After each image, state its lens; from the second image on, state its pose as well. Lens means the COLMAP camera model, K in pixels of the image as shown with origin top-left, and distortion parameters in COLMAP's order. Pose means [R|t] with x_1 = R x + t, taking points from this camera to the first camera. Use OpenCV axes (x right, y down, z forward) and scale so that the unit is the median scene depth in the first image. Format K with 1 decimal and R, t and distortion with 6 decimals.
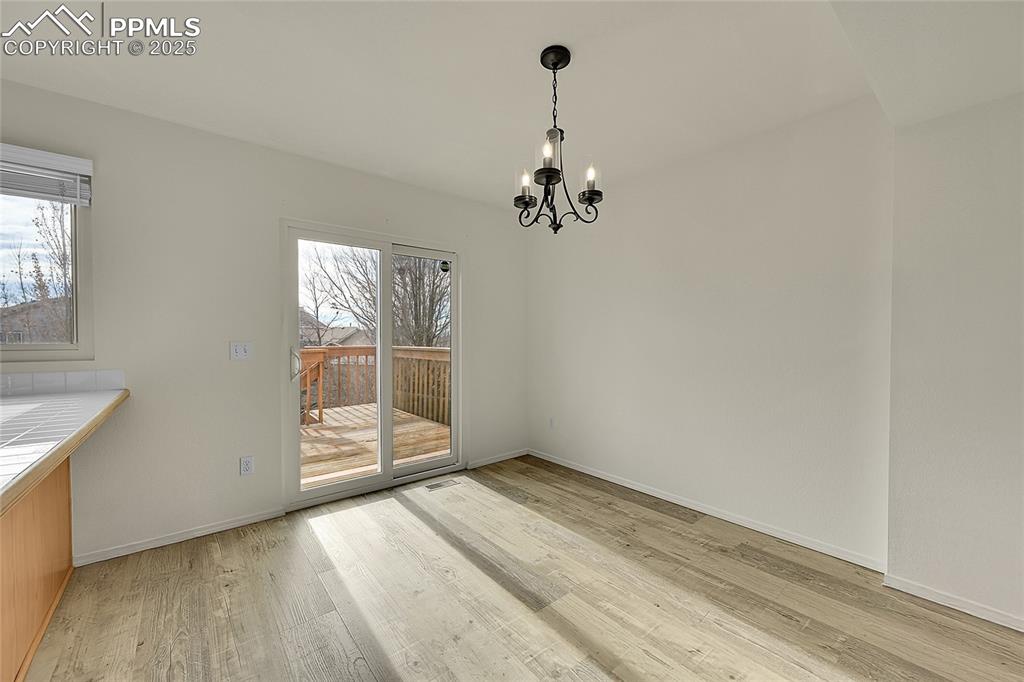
lens RADIAL K [[407.1, 0, 517.2], [0, 407.1, 342.4], [0, 0, 1]] dist [-0.003269, 0.001369]
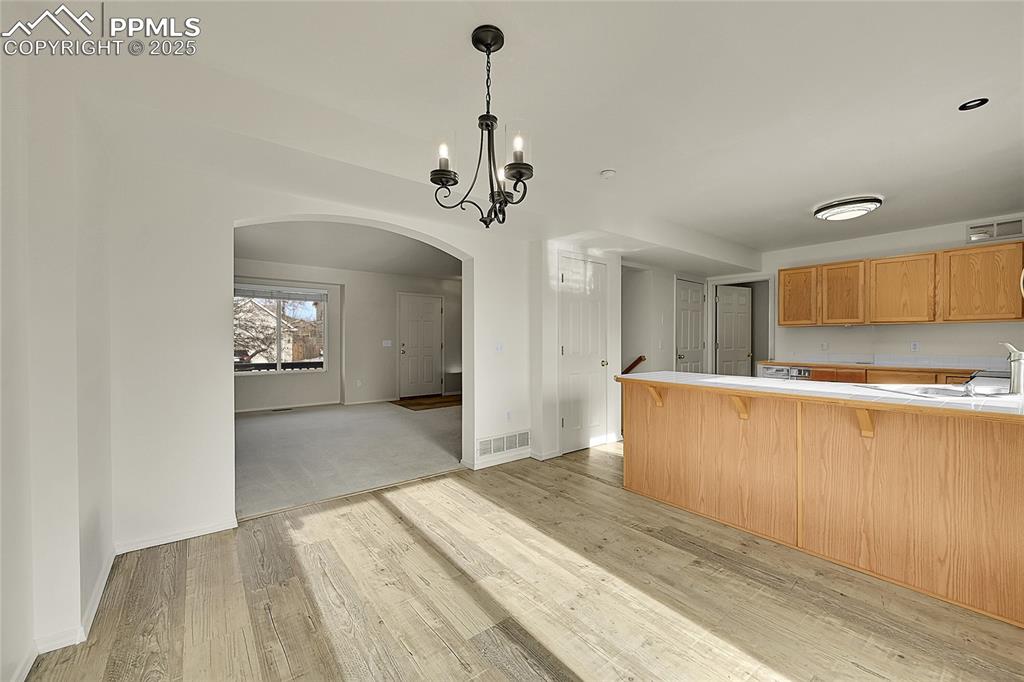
lens RADIAL K [[401.4, 0, 516.7], [0, 401.4, 337.3], [0, 0, 1]] dist [0.002647, 0.000280]
pose [[-0.999891, 0.000698, 0.014733, 0.009471], [0.000818, 0.999966, 0.008182, -0.015226], [-0.014727, 0.008194, -0.999858, 1.252852]]
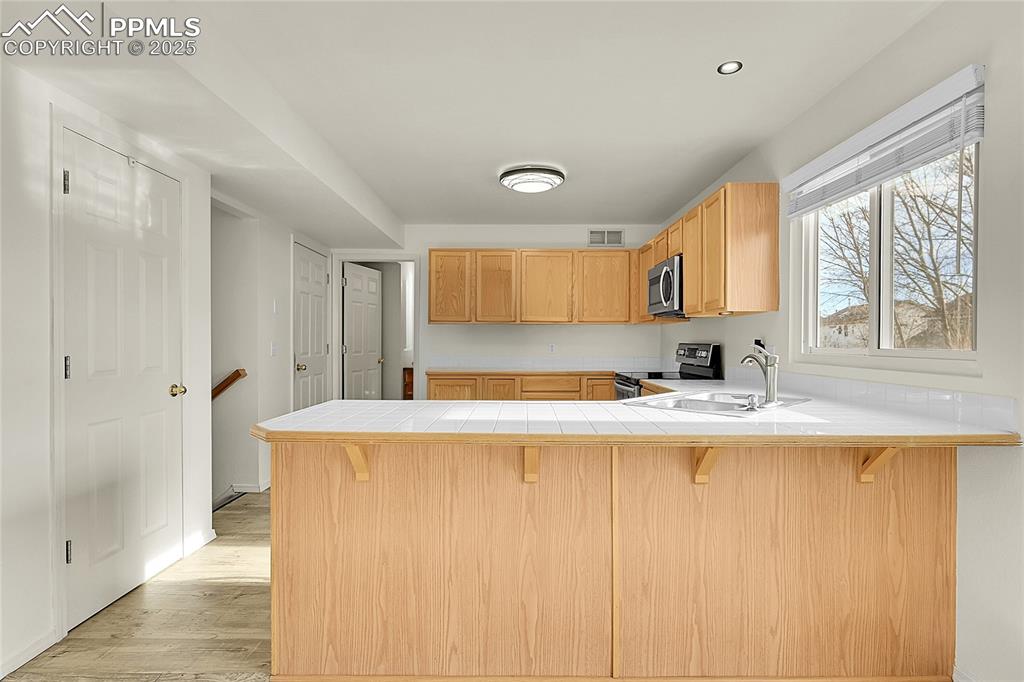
lens RADIAL K [[505.0, 0, 513.8], [0, 505.0, 343.0], [0, 0, 1]] dist [0.002476, -0.000757]
pose [[-0.633941, 0.002806, -0.773376, 0.018444], [-0.013101, 0.999811, 0.014366, -0.008809], [0.773270, 0.019239, -0.633784, 0.723719]]
